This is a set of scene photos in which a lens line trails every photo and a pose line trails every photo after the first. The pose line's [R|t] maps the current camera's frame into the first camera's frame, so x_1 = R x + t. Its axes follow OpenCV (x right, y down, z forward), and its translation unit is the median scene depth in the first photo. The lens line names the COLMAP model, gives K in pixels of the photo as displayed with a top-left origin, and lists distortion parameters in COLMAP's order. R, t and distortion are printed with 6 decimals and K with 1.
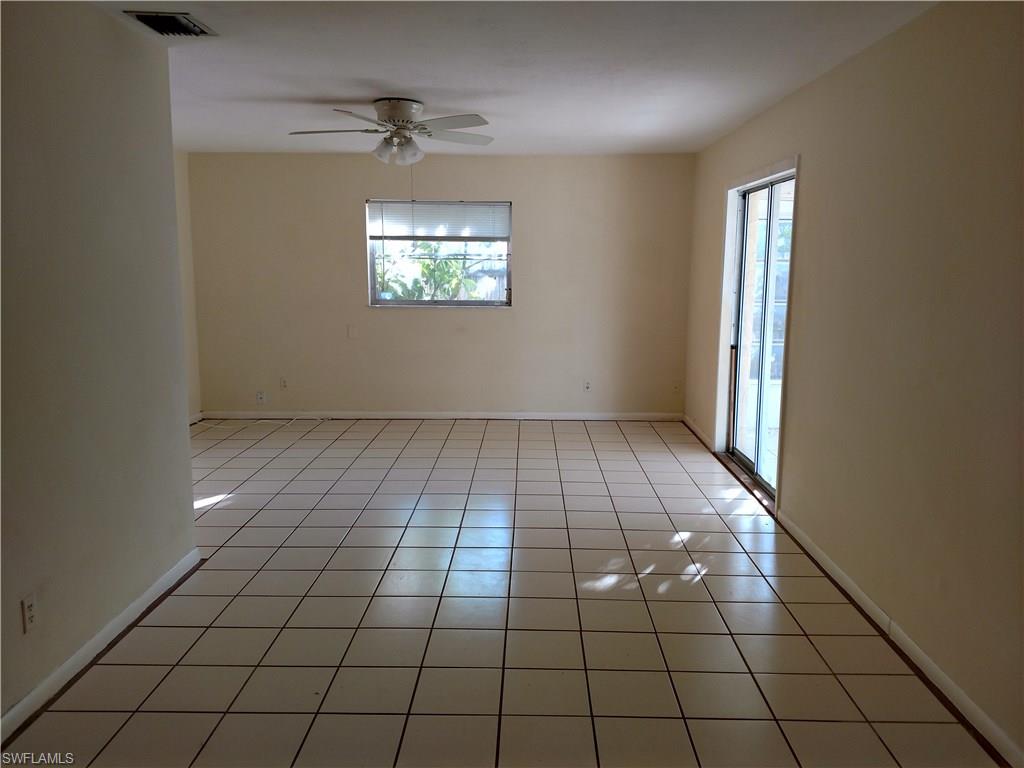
lens RADIAL K [[782.2, 0, 512.8], [0, 782.2, 388.3], [0, 0, 1]] dist [0.001752, -0.003195]
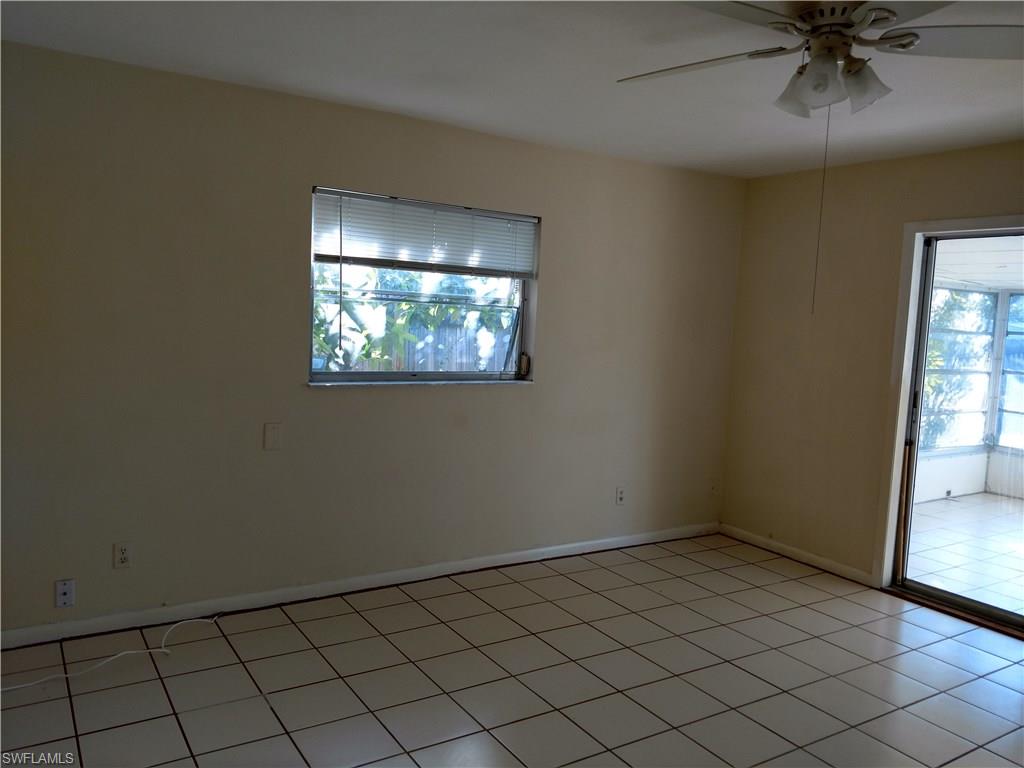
lens RADIAL K [[782.2, 0, 512.0], [0, 782.2, 379.8], [0, 0, 1]] dist [0.001752, -0.003195]
pose [[0.832311, -0.015833, 0.554083, -0.367050], [0.044451, 0.998279, -0.038244, -0.084395], [-0.552525, 0.056460, 0.831582, 0.492684]]
